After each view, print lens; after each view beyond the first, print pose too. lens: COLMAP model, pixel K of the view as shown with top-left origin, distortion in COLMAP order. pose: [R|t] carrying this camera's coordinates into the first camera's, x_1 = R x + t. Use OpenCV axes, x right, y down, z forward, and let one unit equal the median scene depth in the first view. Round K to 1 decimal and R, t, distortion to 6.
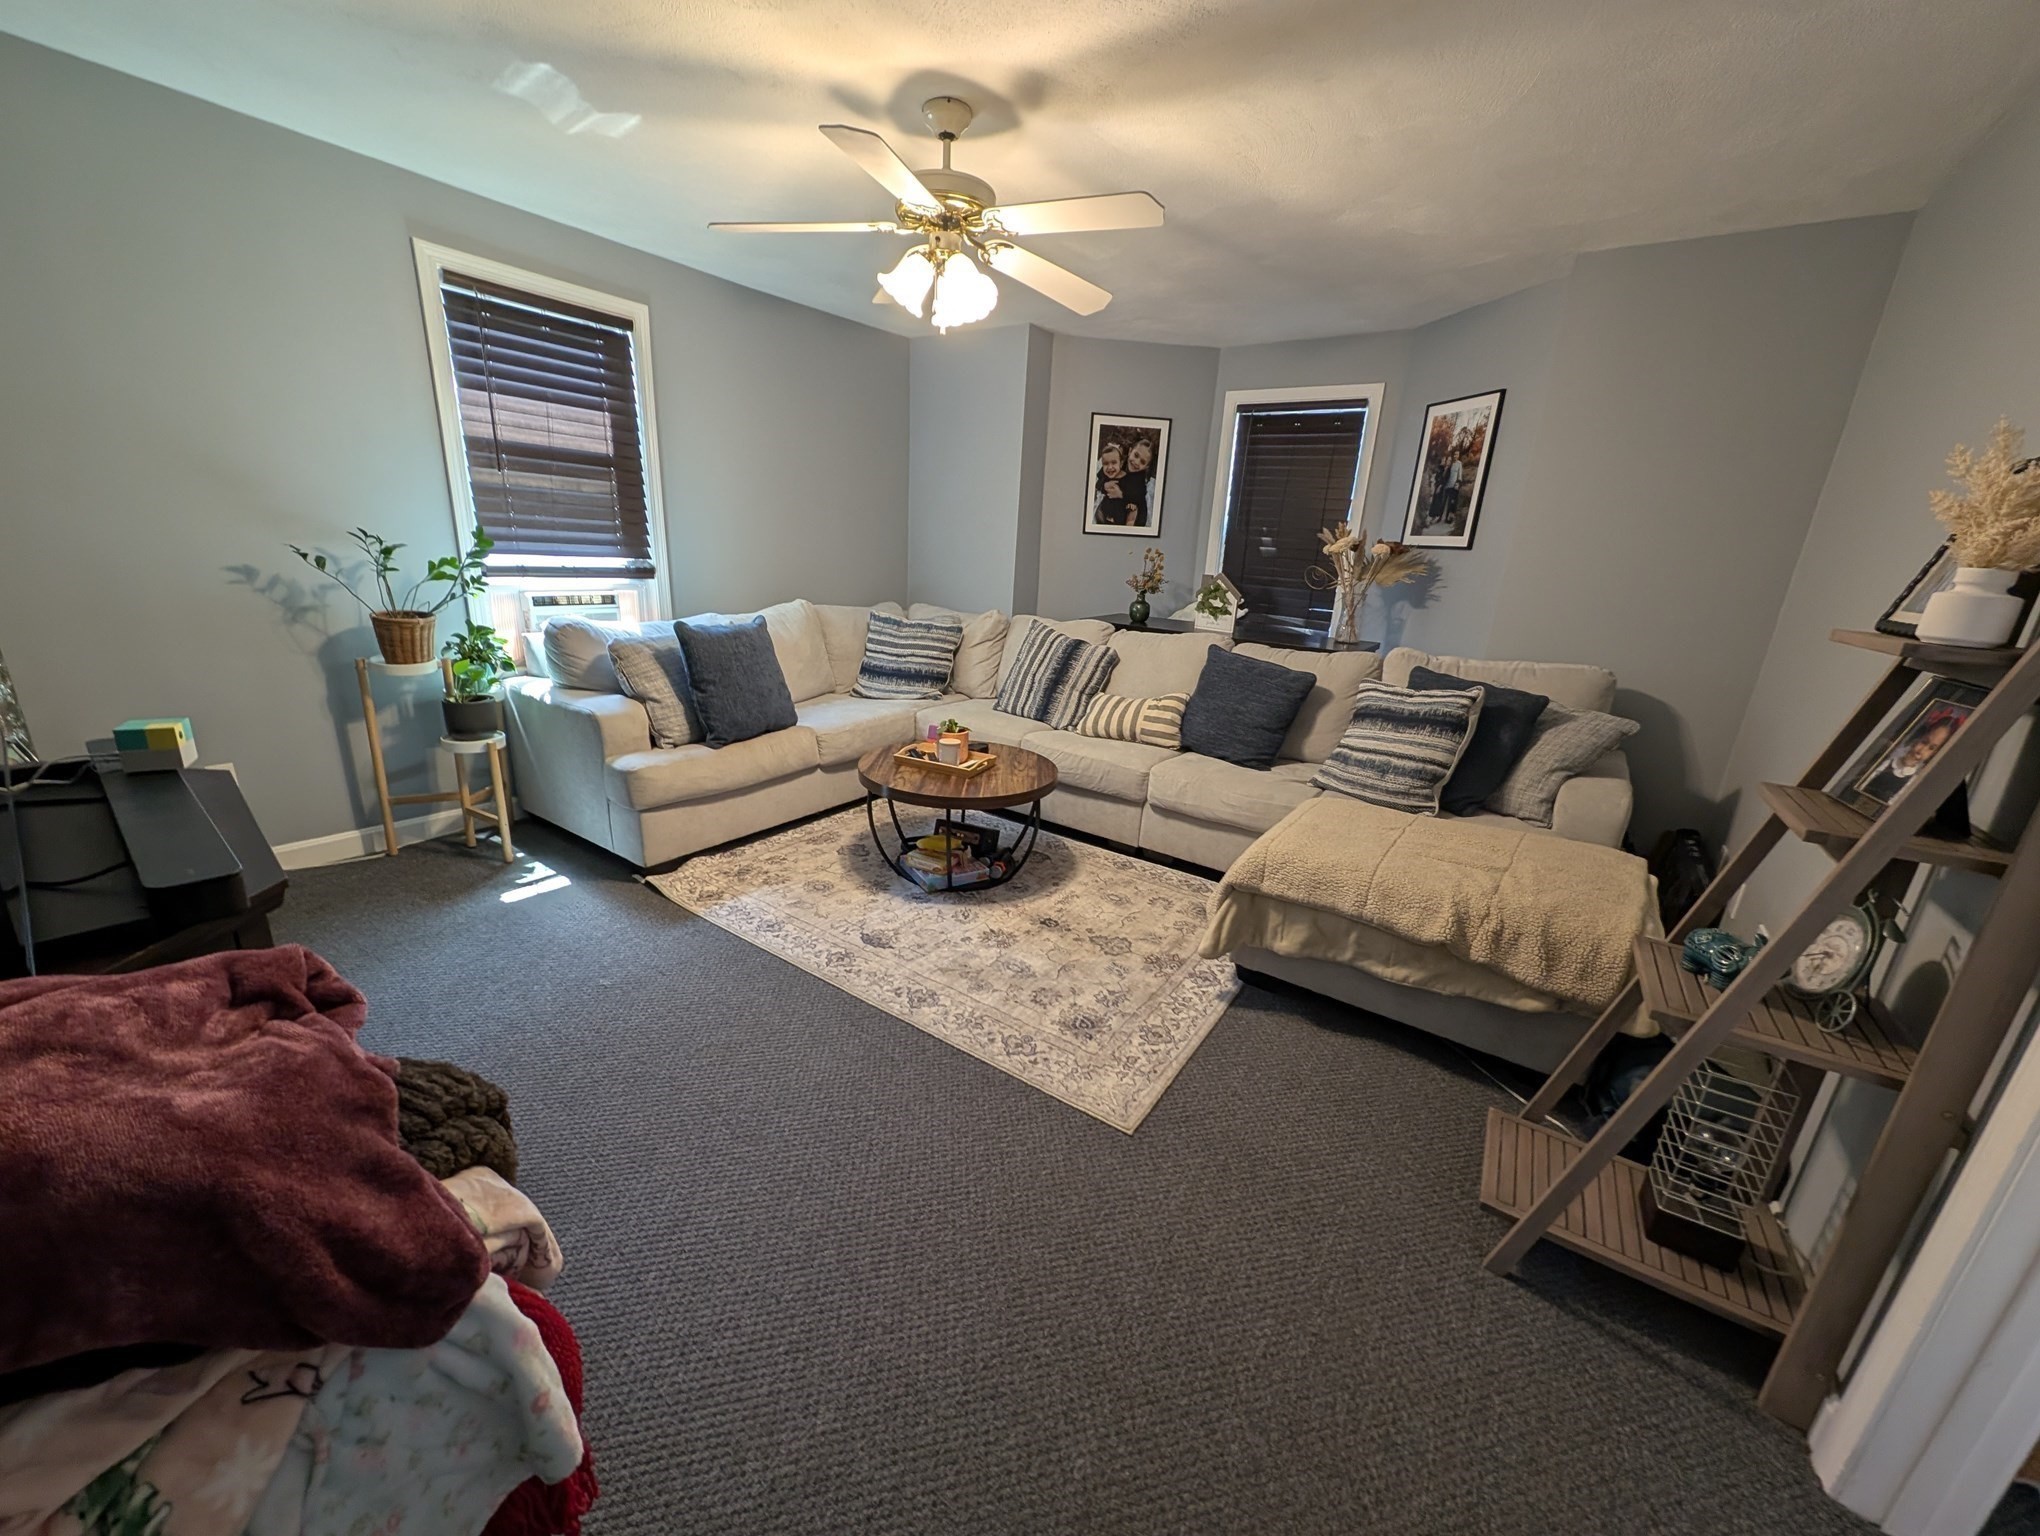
lens RADIAL K [[753.6, 0, 1020.0], [0, 753.6, 768.0], [0, 0, 1]] dist [-0.000943, -0.000145]
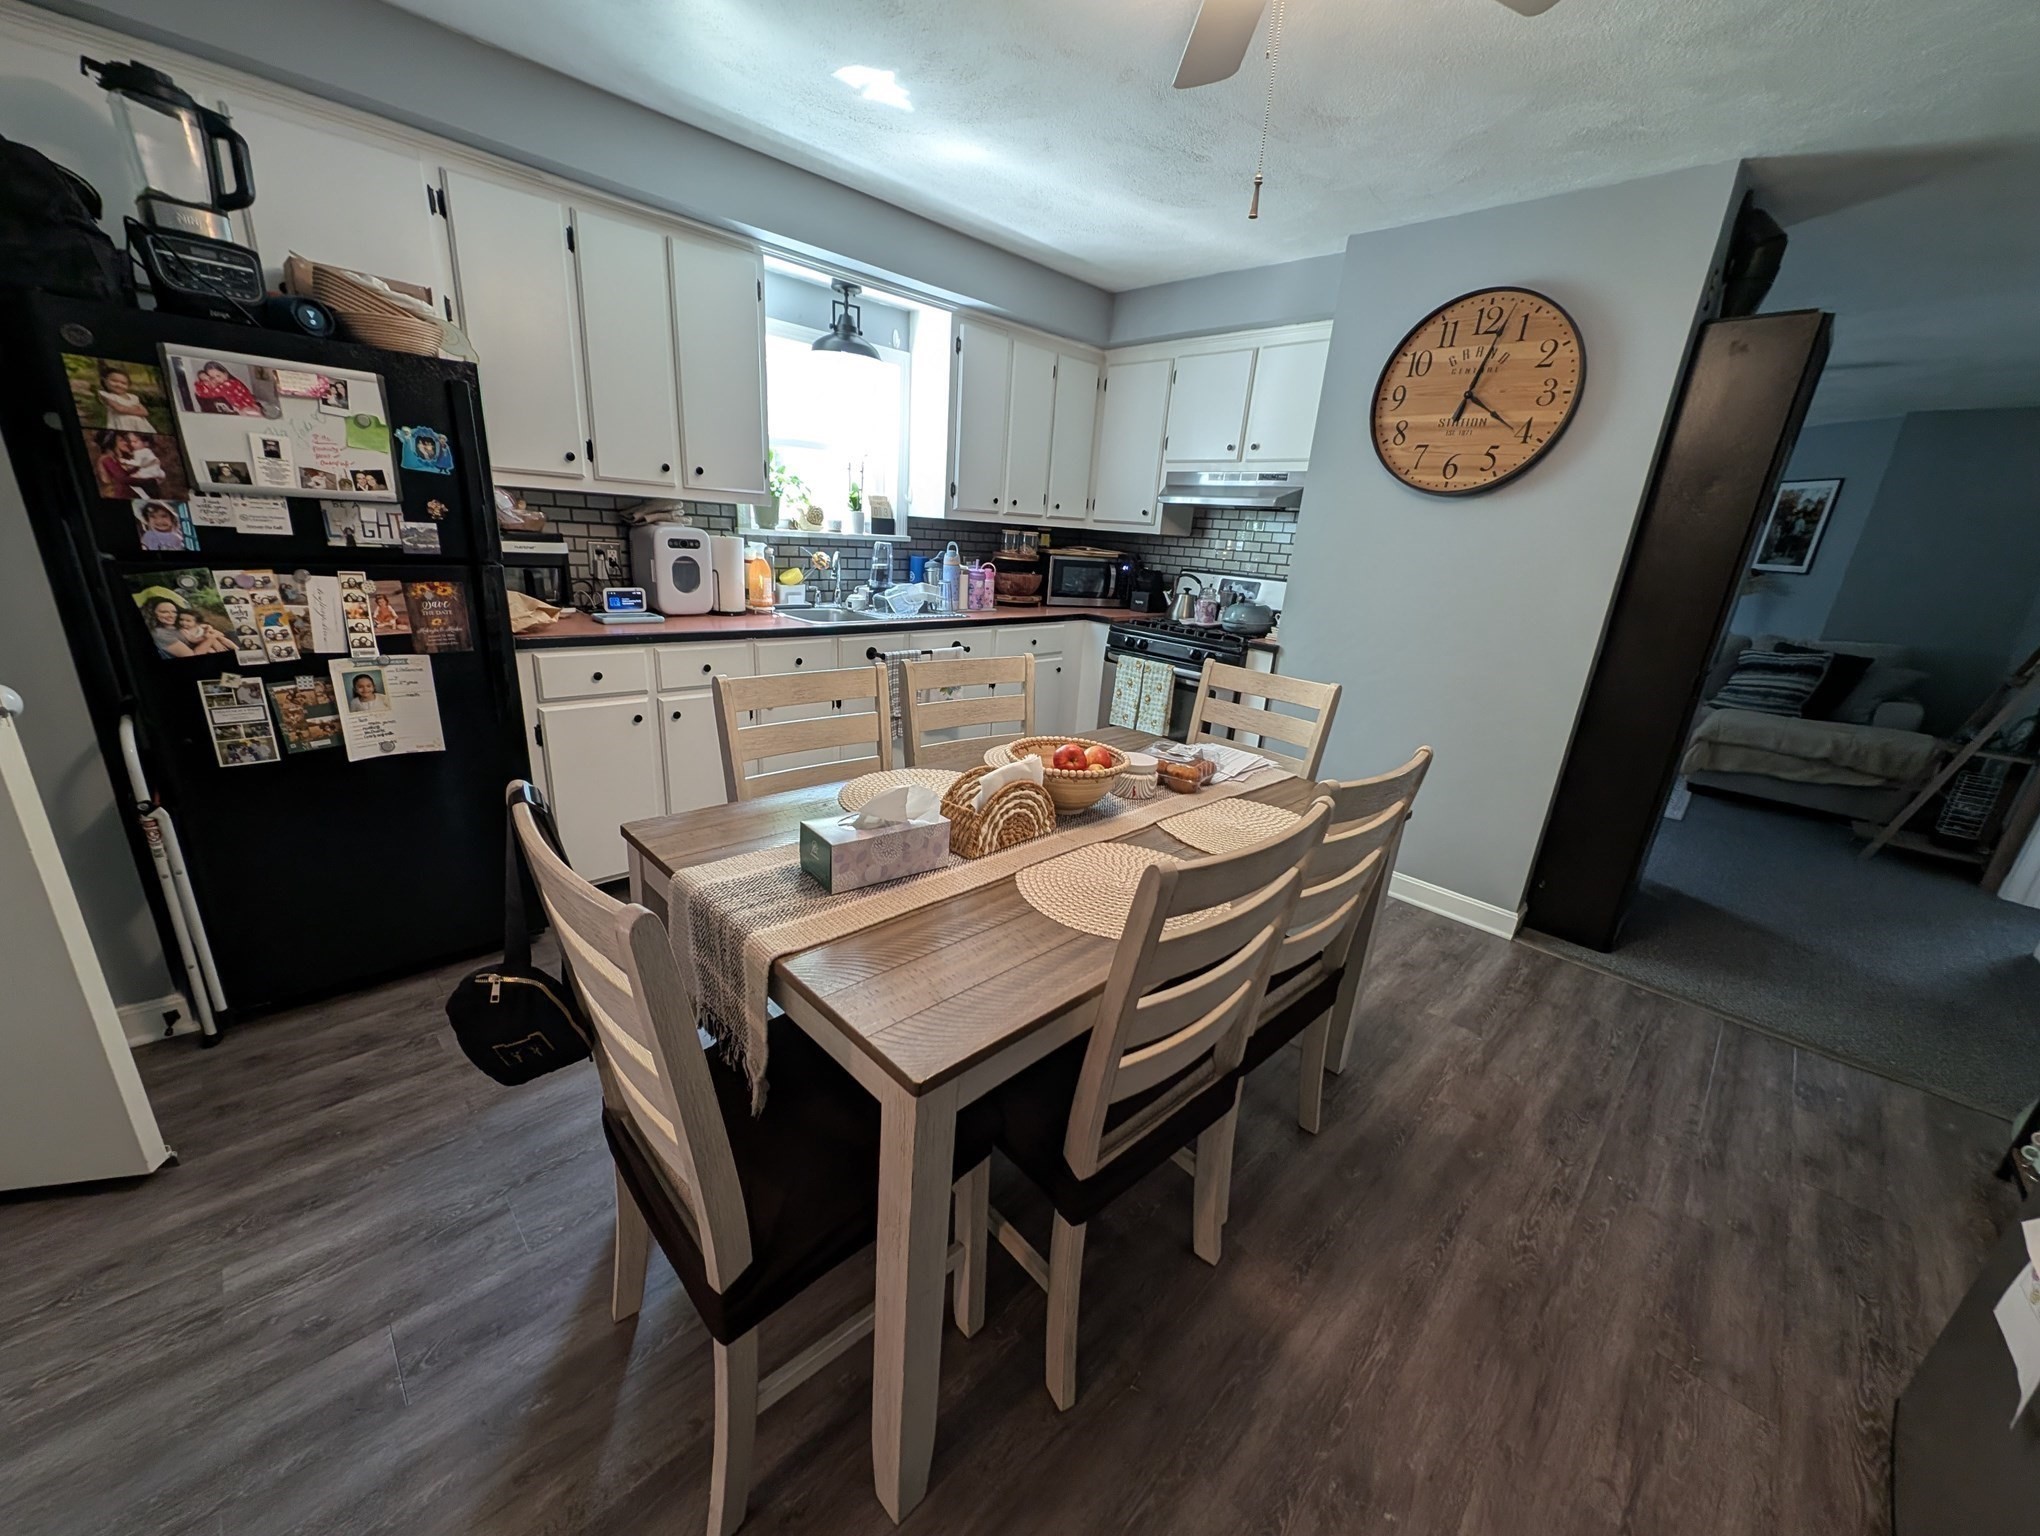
lens RADIAL K [[753.6, 0, 1020.0], [0, 753.6, 768.0], [0, 0, 1]] dist [-0.000943, -0.000145]
pose [[0.985044, 0.059038, -0.161871, -1.037915], [-0.058207, 0.998256, 0.009877, 0.274899], [0.162171, -0.000307, 0.986763, -1.152991]]
